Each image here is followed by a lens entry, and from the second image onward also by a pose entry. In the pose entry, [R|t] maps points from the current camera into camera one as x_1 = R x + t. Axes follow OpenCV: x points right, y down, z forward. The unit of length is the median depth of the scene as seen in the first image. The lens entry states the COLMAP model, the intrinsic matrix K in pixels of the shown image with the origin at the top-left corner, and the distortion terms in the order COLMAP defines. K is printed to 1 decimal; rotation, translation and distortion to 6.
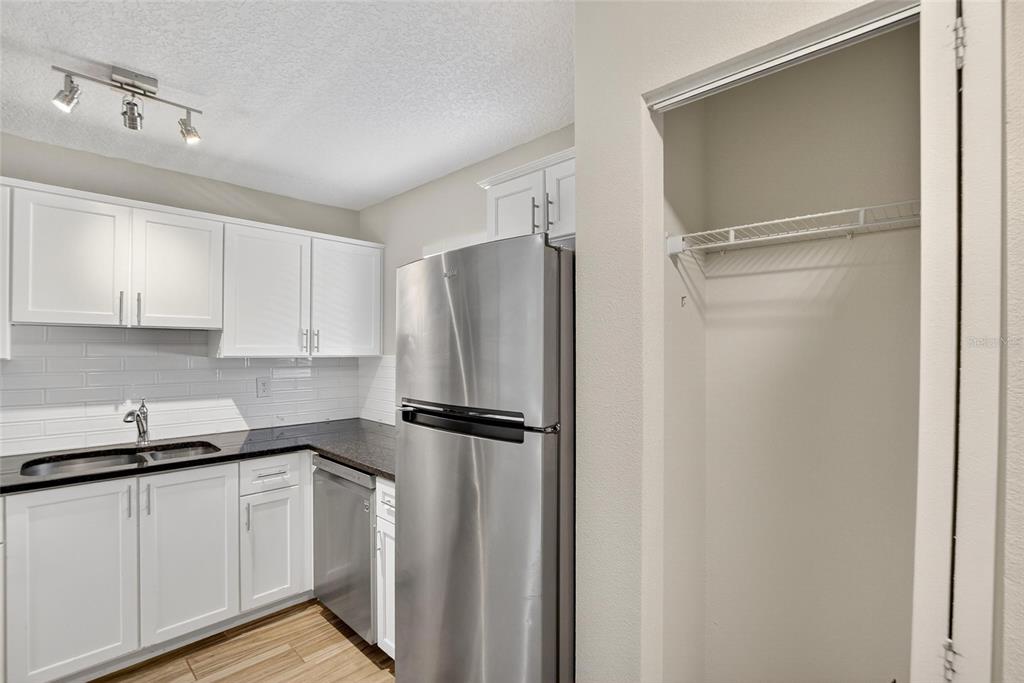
lens RADIAL K [[462.8, 0, 496.7], [0, 462.8, 346.1], [0, 0, 1]] dist [-0.038912, 0.008255]
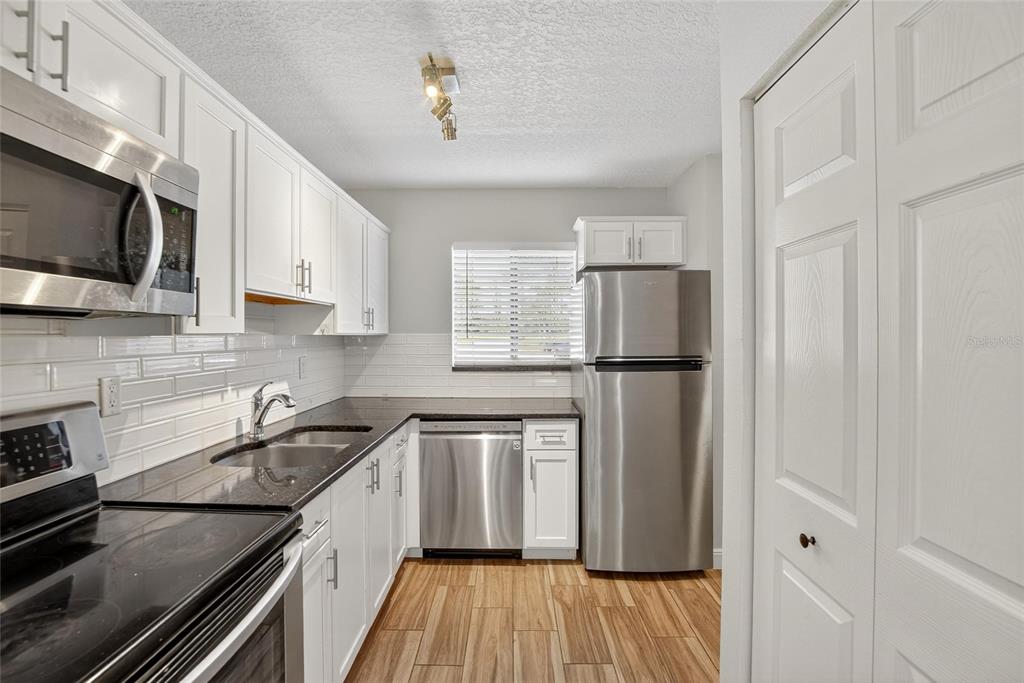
lens RADIAL K [[462.8, 0, 496.7], [0, 462.8, 346.1], [0, 0, 1]] dist [-0.038912, 0.008255]
pose [[0.732628, -0.020530, 0.680319, -1.028100], [0.000440, 0.999559, 0.029689, 0.021847], [-0.680629, -0.021452, 0.732314, 0.070315]]
